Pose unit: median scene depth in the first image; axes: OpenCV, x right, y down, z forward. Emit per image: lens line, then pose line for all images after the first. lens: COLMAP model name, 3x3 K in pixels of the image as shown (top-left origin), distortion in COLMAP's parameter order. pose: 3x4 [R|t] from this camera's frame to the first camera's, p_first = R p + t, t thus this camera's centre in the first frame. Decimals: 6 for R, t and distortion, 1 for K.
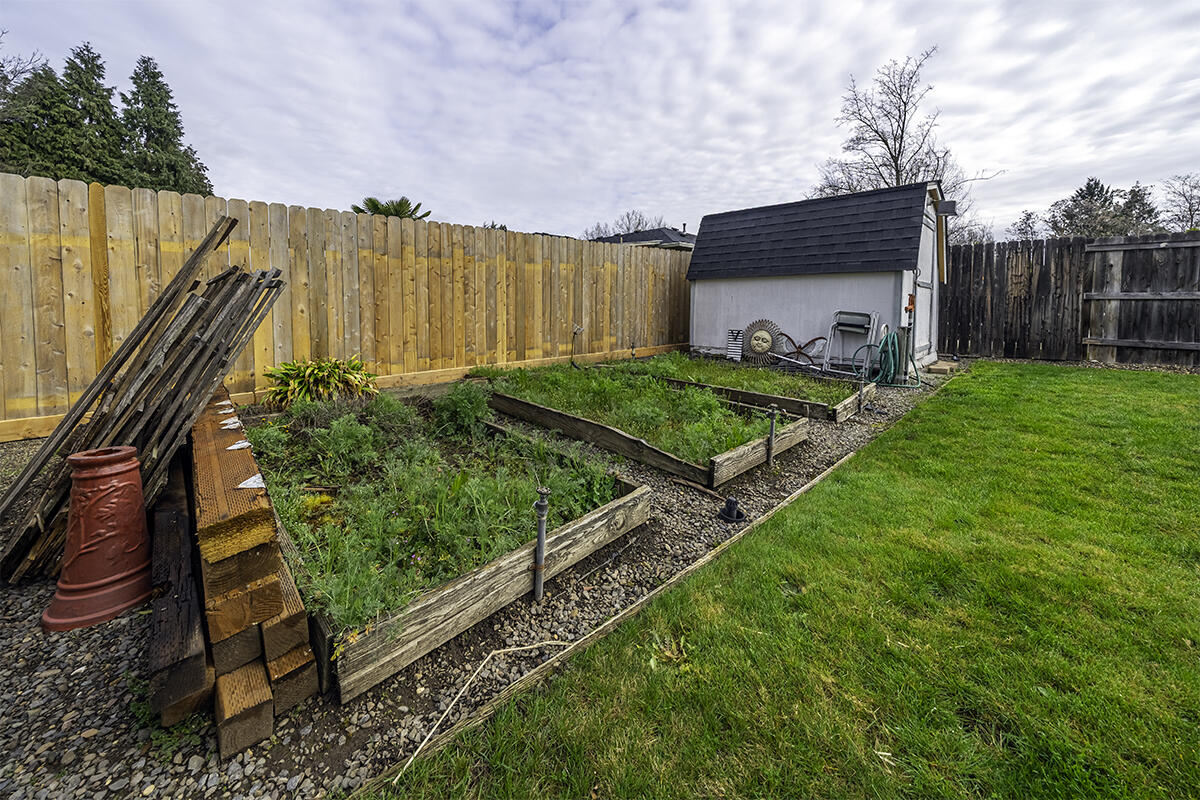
lens RADIAL K [[407.4, 0, 609.8], [0, 407.4, 392.3], [0, 0, 1]] dist [-0.000856, 0.000093]
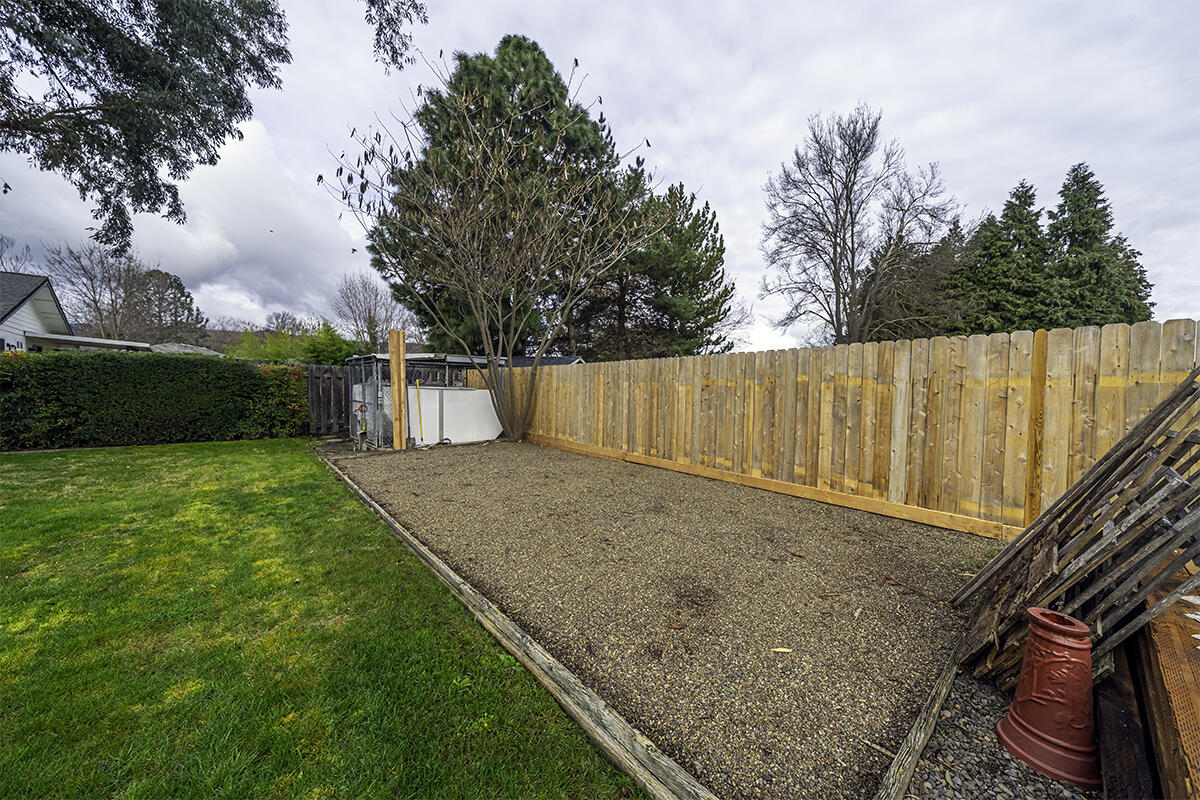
lens RADIAL K [[407.4, 0, 610.6], [0, 407.4, 396.6], [0, 0, 1]] dist [-0.000856, 0.000093]
pose [[-0.036765, 0.025757, -0.998992, -0.081155], [-0.064647, 0.997513, 0.028098, -0.278097], [0.997231, 0.065614, -0.035009, -0.140327]]
